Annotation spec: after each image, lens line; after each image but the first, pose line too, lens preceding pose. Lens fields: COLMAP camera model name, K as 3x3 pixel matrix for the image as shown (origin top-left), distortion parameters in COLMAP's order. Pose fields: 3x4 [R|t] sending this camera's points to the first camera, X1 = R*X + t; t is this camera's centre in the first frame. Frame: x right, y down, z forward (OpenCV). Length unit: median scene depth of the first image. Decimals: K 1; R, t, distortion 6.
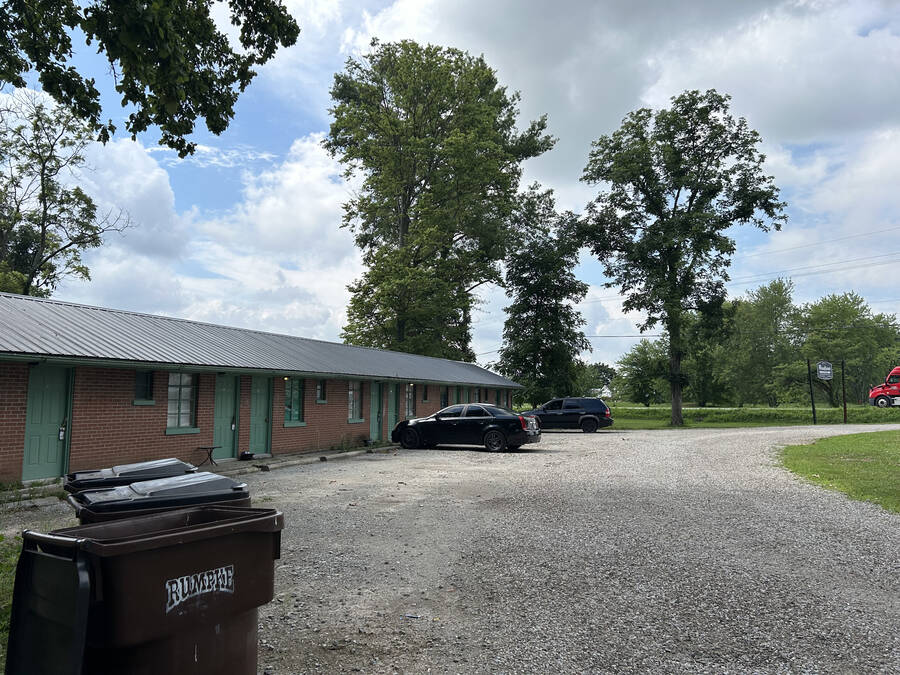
lens RADIAL K [[672.6, 0, 451.4], [0, 672.6, 325.5], [0, 0, 1]] dist [0.067982, -0.080248]
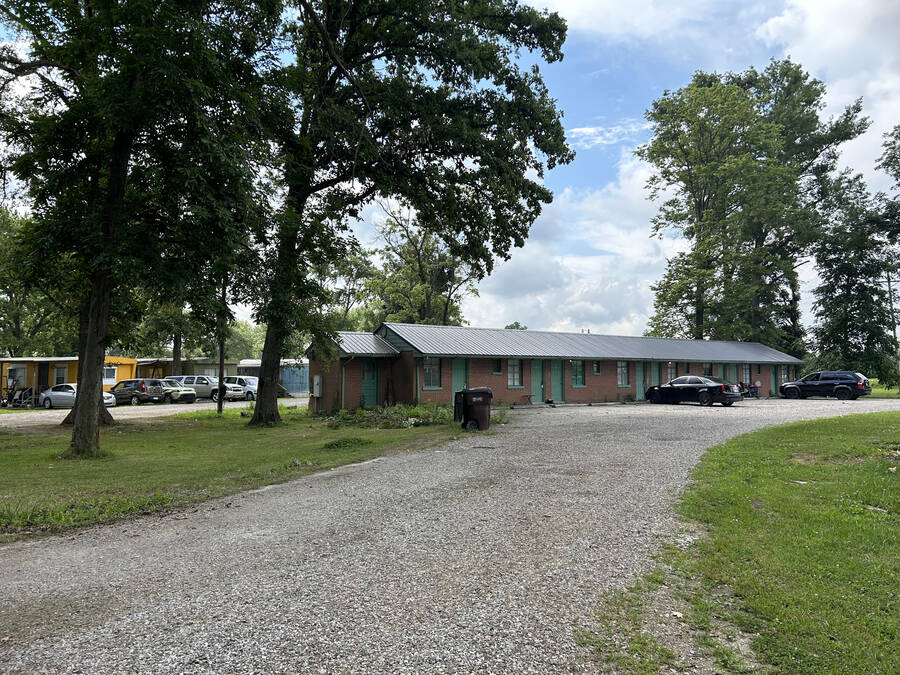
lens RADIAL K [[672.6, 0, 451.4], [0, 672.6, 325.5], [0, 0, 1]] dist [0.067982, -0.080248]
pose [[0.853031, -0.033625, -0.520775, 0.380179], [0.054654, 0.998190, 0.025073, -0.070226], [0.518990, -0.049851, 0.853326, -0.627295]]
